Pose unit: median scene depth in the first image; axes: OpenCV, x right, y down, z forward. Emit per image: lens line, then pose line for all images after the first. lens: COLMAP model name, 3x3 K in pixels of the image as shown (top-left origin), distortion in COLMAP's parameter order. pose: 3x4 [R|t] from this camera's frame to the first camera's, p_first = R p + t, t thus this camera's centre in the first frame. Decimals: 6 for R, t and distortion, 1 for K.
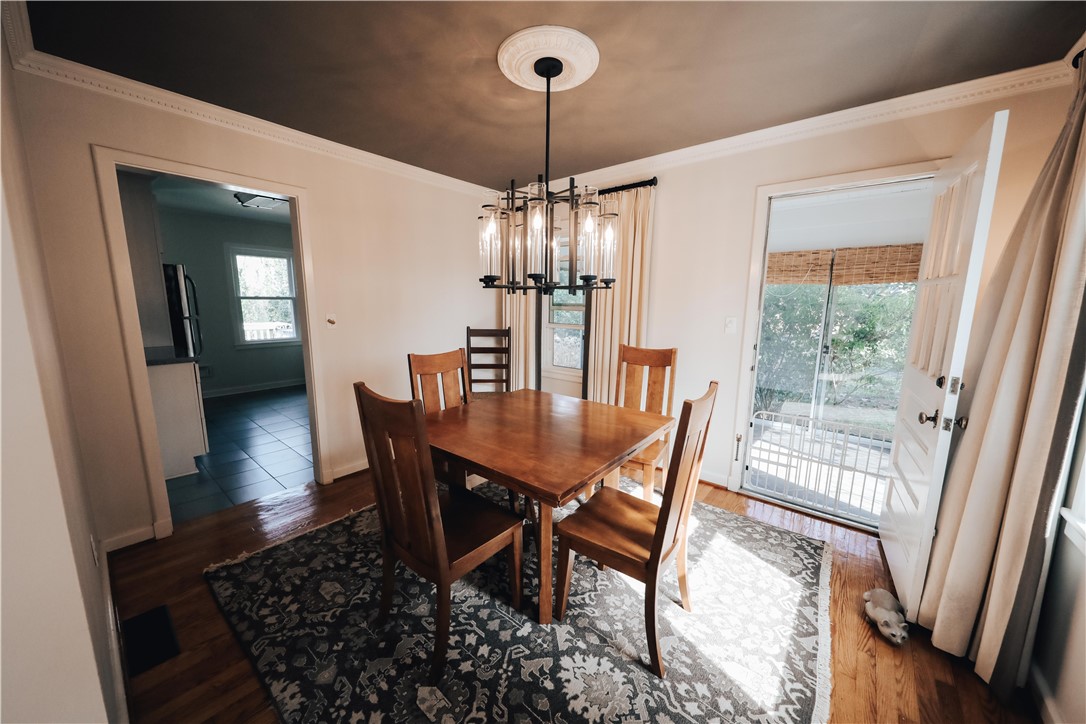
lens RADIAL K [[385.7, 0, 546.2], [0, 385.7, 362.9], [0, 0, 1]] dist [0.008540, 0.000074]
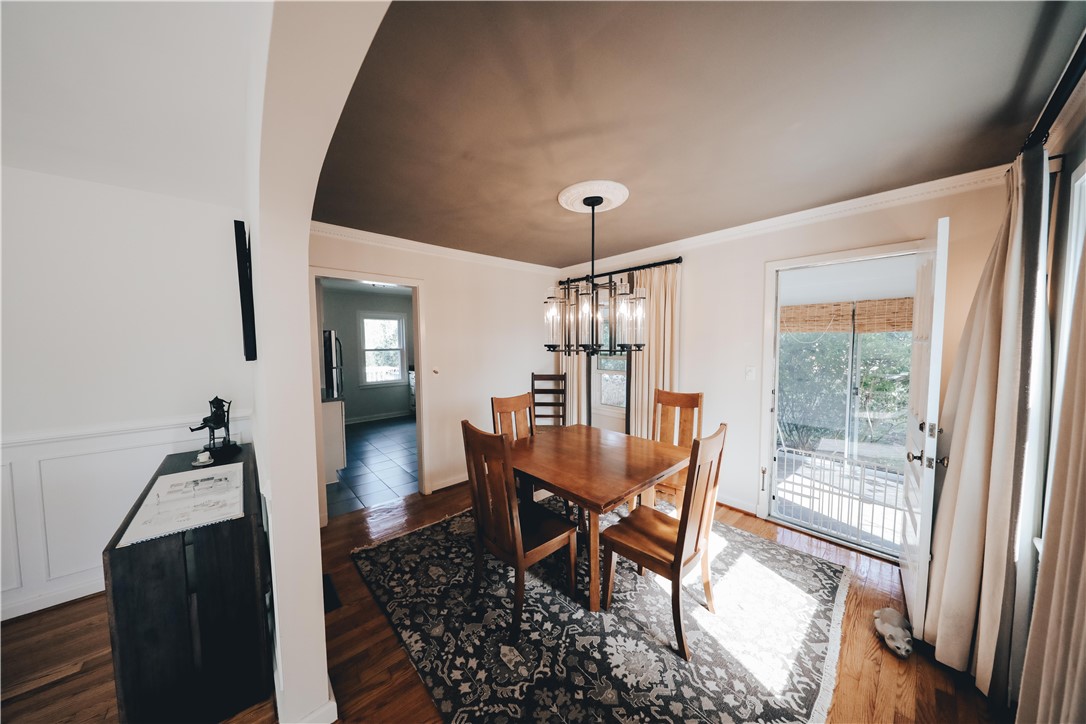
lens RADIAL K [[338.0, 0, 545.9], [0, 338.0, 363.4], [0, 0, 1]] dist [0.000884, -0.000293]
pose [[0.988668, -0.010522, -0.149747, 0.013981], [-0.004619, 0.994936, -0.100406, -0.031773], [0.150045, 0.099960, 0.983613, -0.200831]]
